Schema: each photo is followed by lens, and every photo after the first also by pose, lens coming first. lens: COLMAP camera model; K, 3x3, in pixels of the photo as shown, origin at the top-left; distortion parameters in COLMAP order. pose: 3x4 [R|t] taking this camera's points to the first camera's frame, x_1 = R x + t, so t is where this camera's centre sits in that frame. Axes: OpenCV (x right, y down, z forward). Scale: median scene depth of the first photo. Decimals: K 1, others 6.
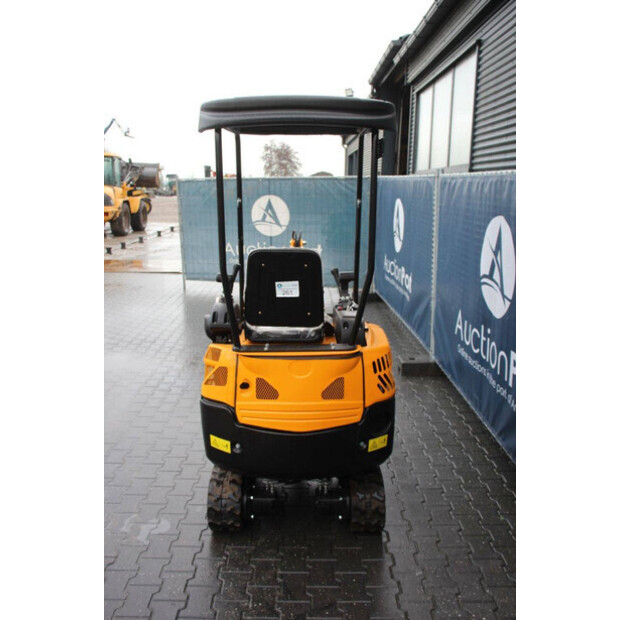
lens RADIAL K [[553.0, 0, 310.0], [0, 553.0, 310.0], [0, 0, 1]] dist [-0.079367, 0.009059]
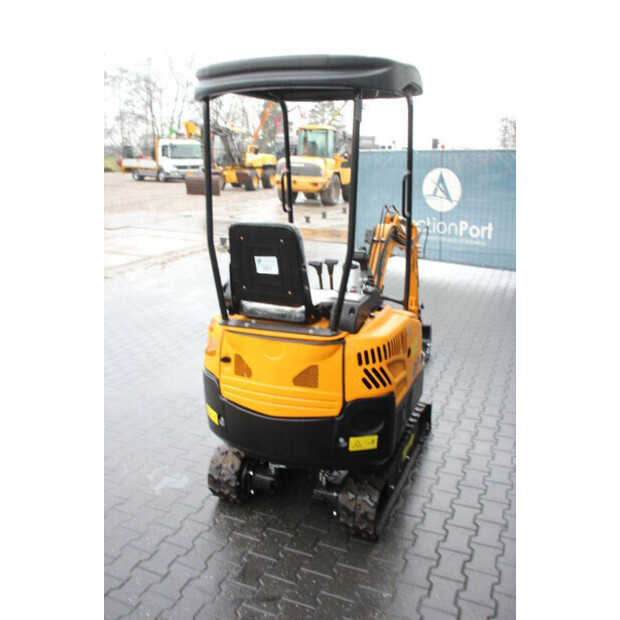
lens RADIAL K [[553.0, 0, 310.0], [0, 553.0, 310.0], [0, 0, 1]] dist [-0.079367, 0.009059]
pose [[0.920644, 0.100940, -0.377128, 0.366888], [-0.083118, 0.994528, 0.063283, -0.025239], [0.381452, -0.026915, 0.923997, 0.139916]]
